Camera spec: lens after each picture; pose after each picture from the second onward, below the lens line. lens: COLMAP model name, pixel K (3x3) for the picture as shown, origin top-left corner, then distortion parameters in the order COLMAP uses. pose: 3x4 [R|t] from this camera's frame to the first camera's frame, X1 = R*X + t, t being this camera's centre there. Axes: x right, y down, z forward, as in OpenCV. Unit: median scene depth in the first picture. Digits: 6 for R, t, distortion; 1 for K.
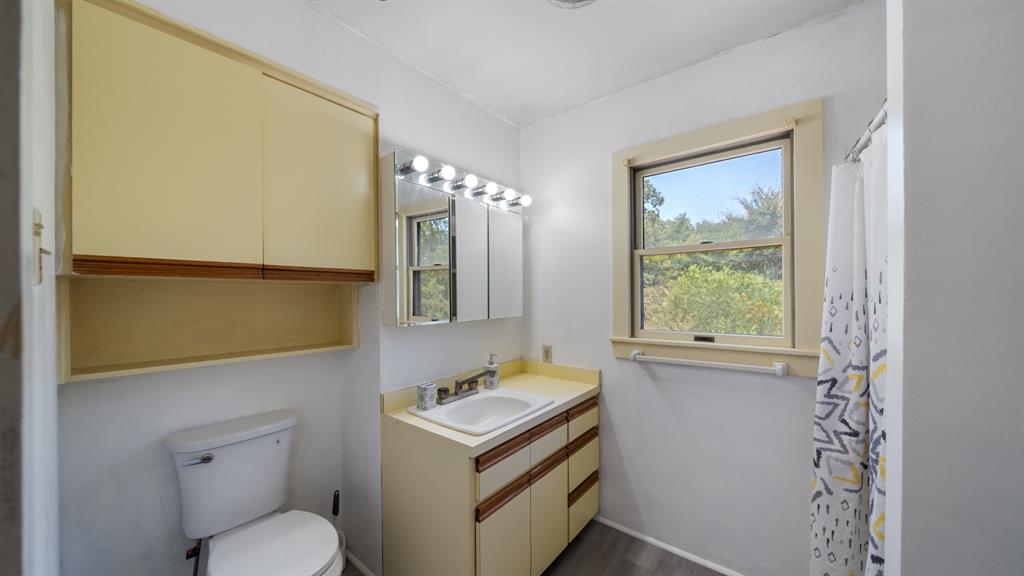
lens RADIAL K [[353.5, 0, 497.6], [0, 353.5, 298.3], [0, 0, 1]] dist [-0.006575, 0.000741]
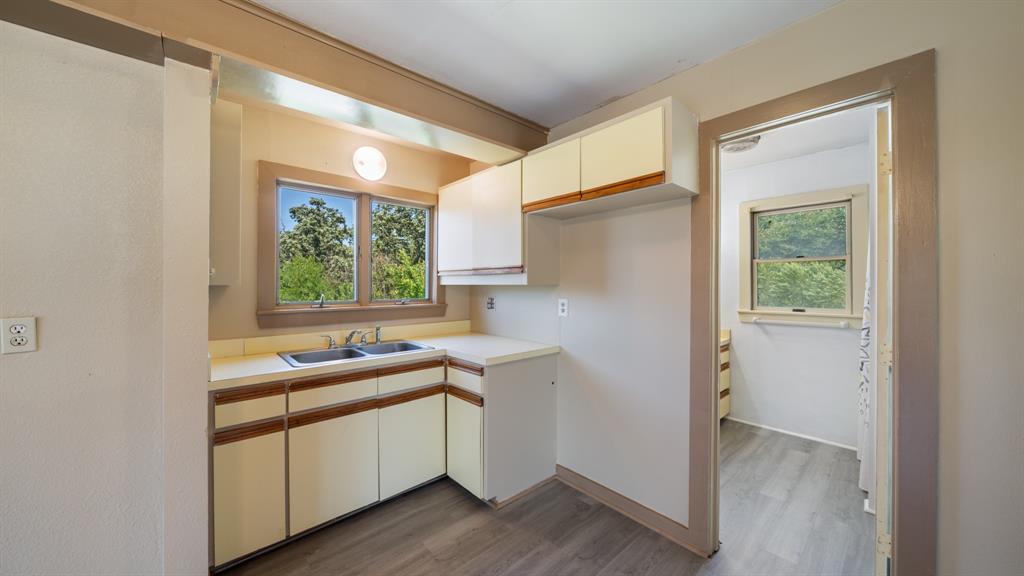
lens RADIAL K [[353.5, 0, 506.4], [0, 353.5, 284.4], [0, 0, 1]] dist [-0.006575, 0.000741]
pose [[0.990279, 0.005439, -0.138991, -0.640519], [-0.006490, 0.999954, -0.007107, 0.005587], [0.138946, 0.007940, 0.990268, -0.985198]]
